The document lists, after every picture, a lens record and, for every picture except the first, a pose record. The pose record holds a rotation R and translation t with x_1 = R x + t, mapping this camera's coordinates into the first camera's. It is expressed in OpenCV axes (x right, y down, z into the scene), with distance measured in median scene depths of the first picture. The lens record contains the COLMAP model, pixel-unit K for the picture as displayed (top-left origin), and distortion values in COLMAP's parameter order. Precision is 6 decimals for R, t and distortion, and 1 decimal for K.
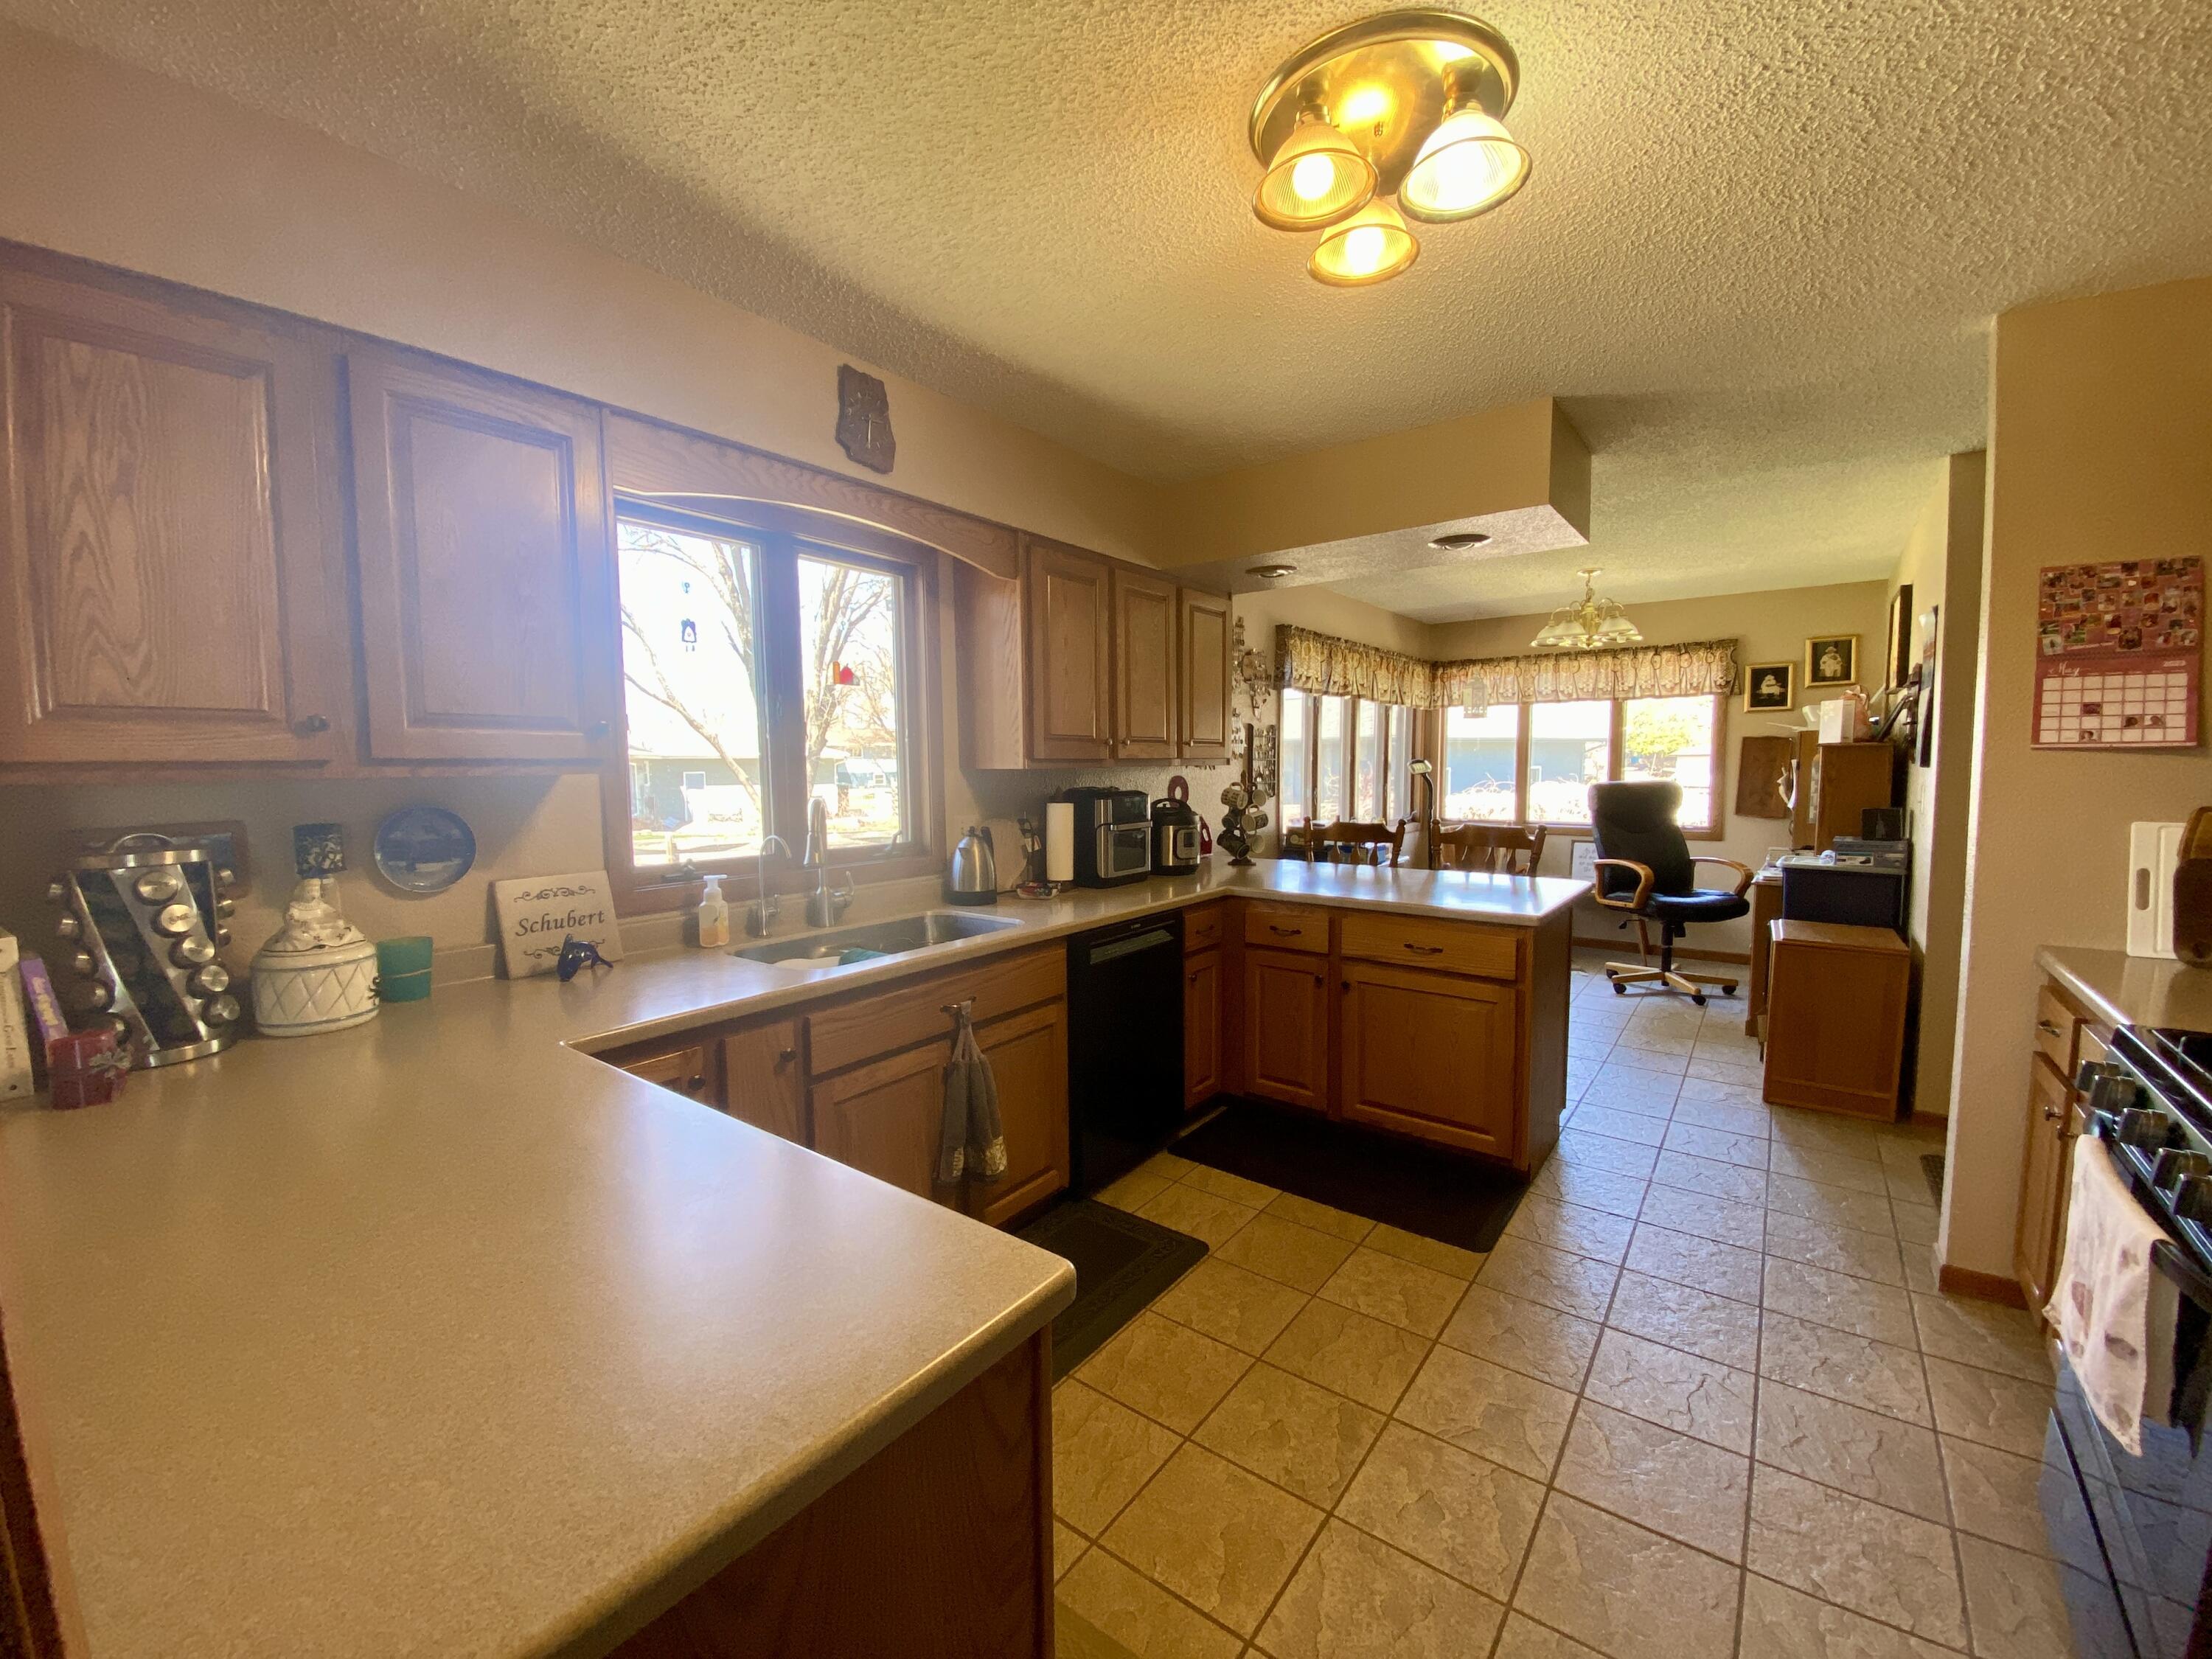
lens RADIAL K [[876.7, 0, 1104.7], [0, 876.7, 834.8], [0, 0, 1]] dist [-0.000037, -0.012689]
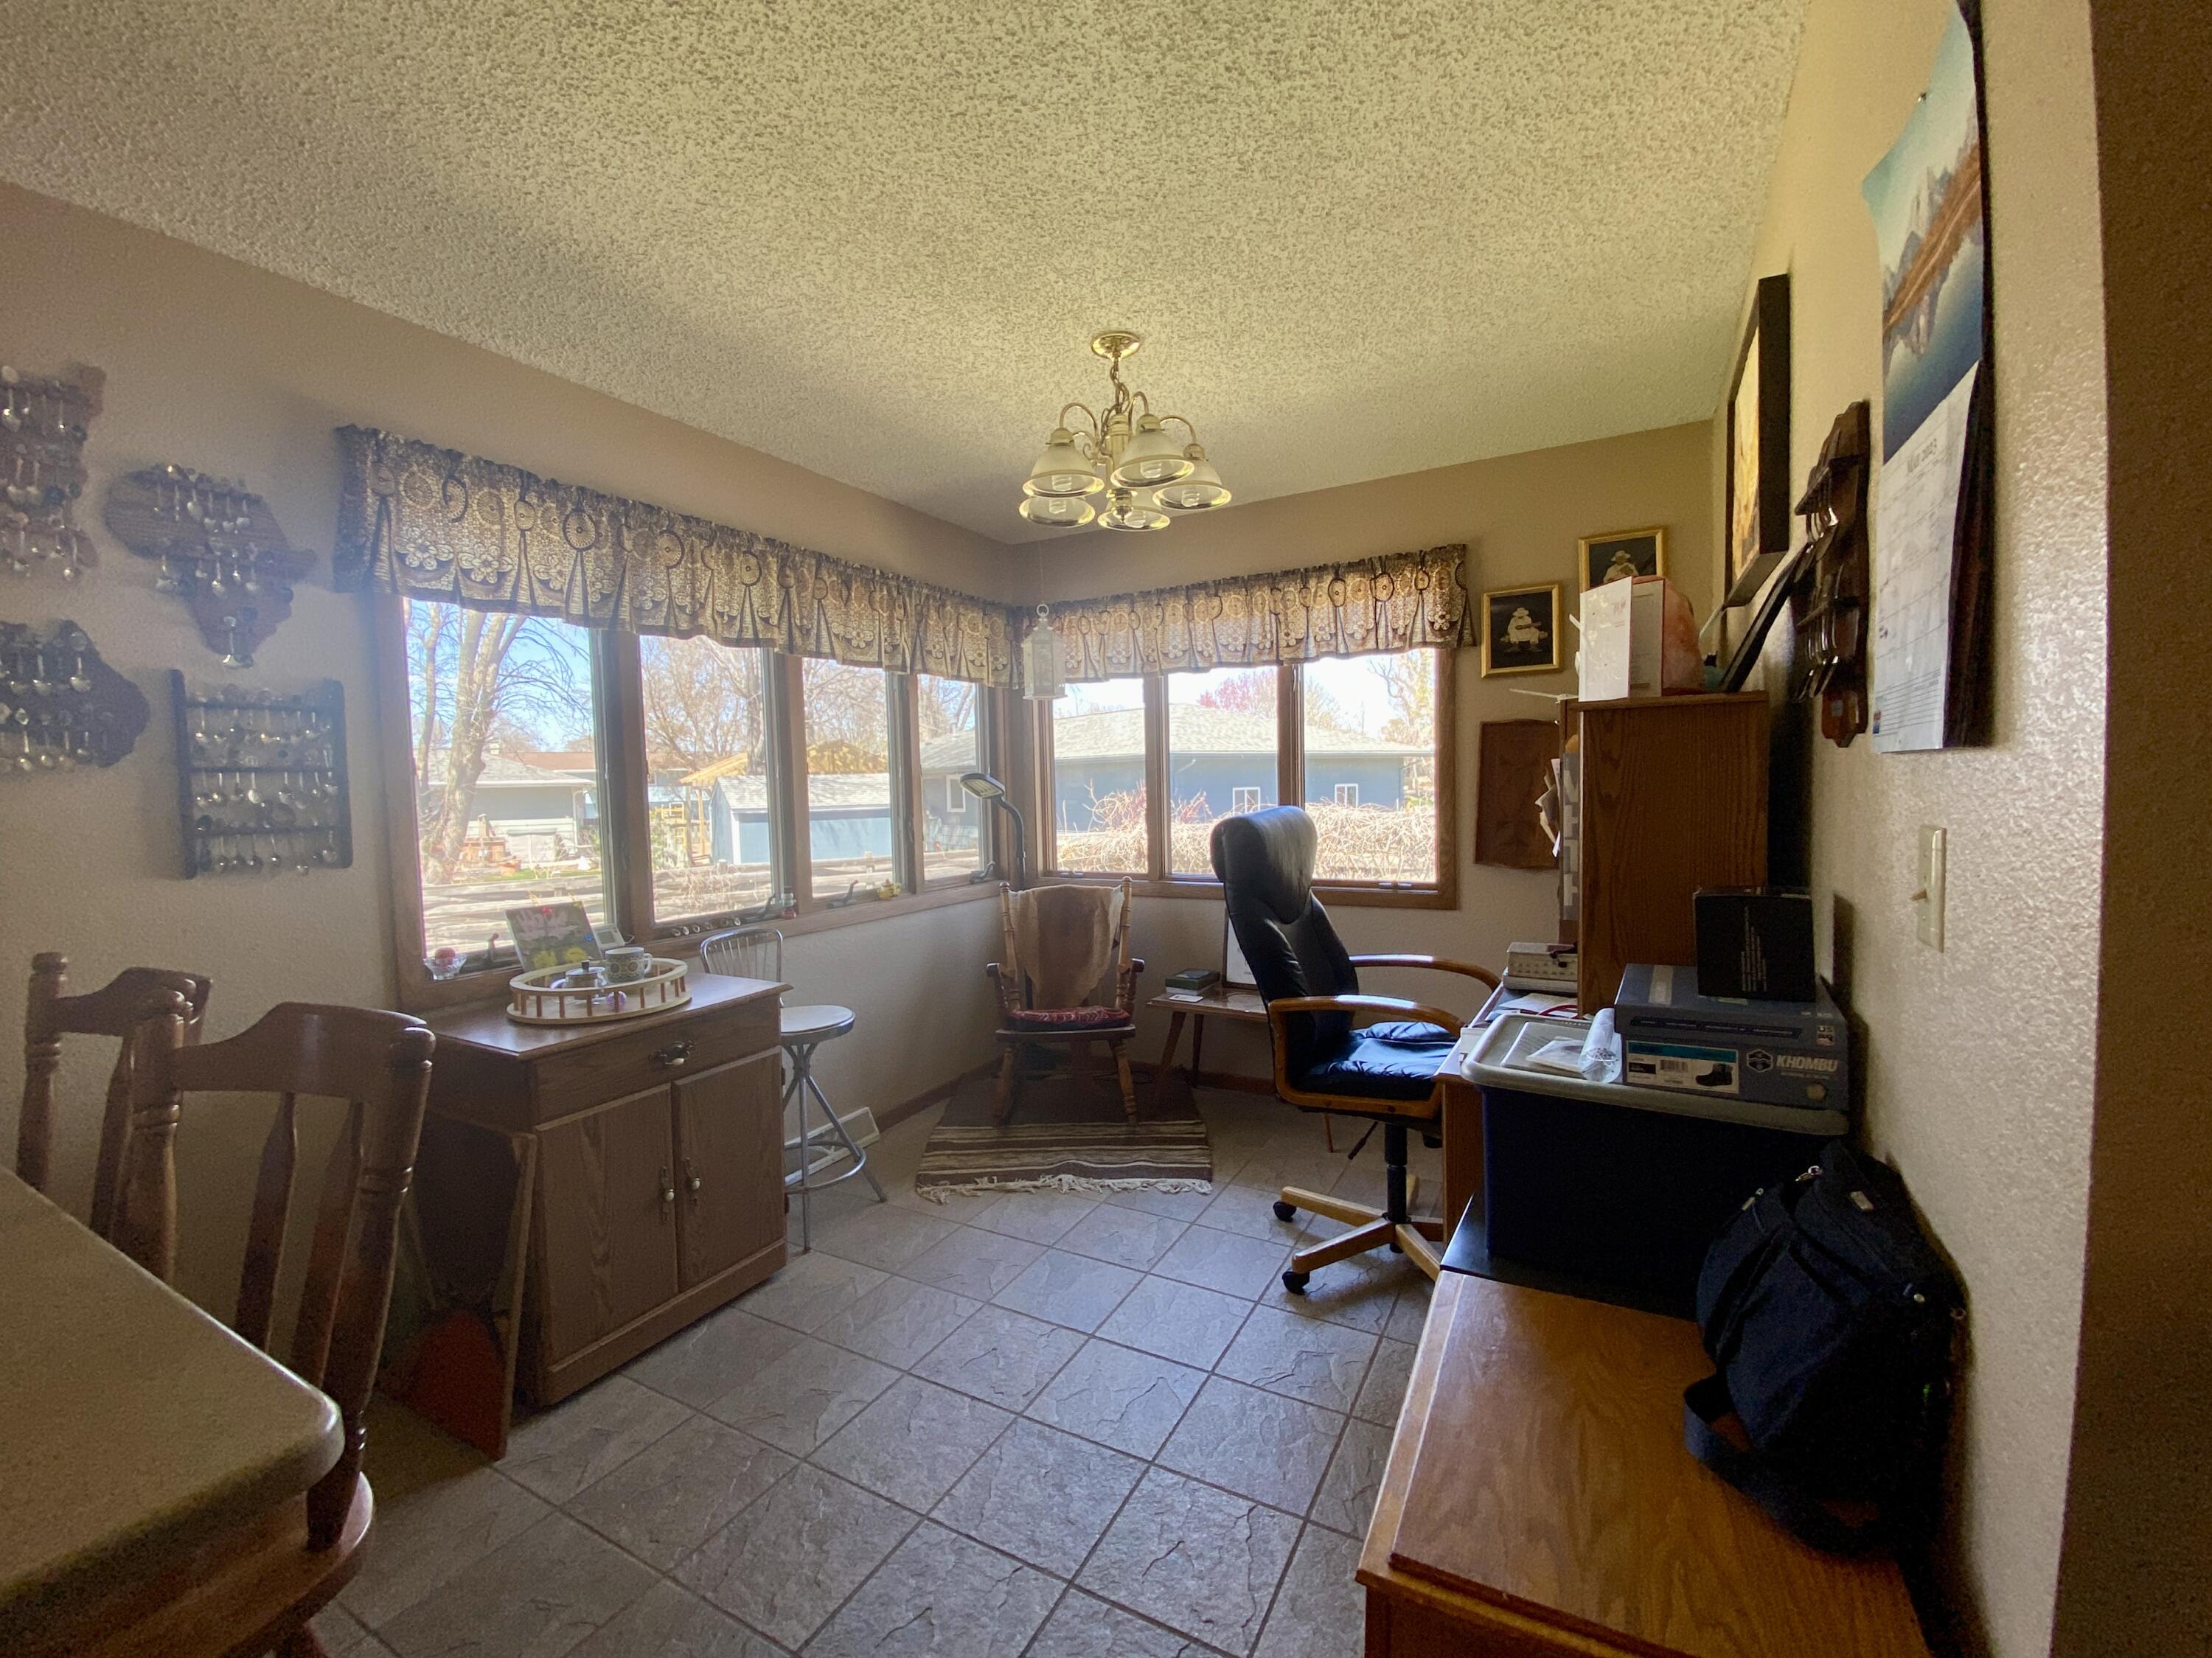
lens RADIAL K [[924.5, 0, 1095.5], [0, 924.5, 834.6], [0, 0, 1]] dist [-0.000054, -0.012036]
pose [[0.988797, -0.023778, 0.147360, 0.410670], [0.028829, 0.999064, -0.032239, -0.031637], [-0.146455, 0.036126, 0.988557, 0.474026]]
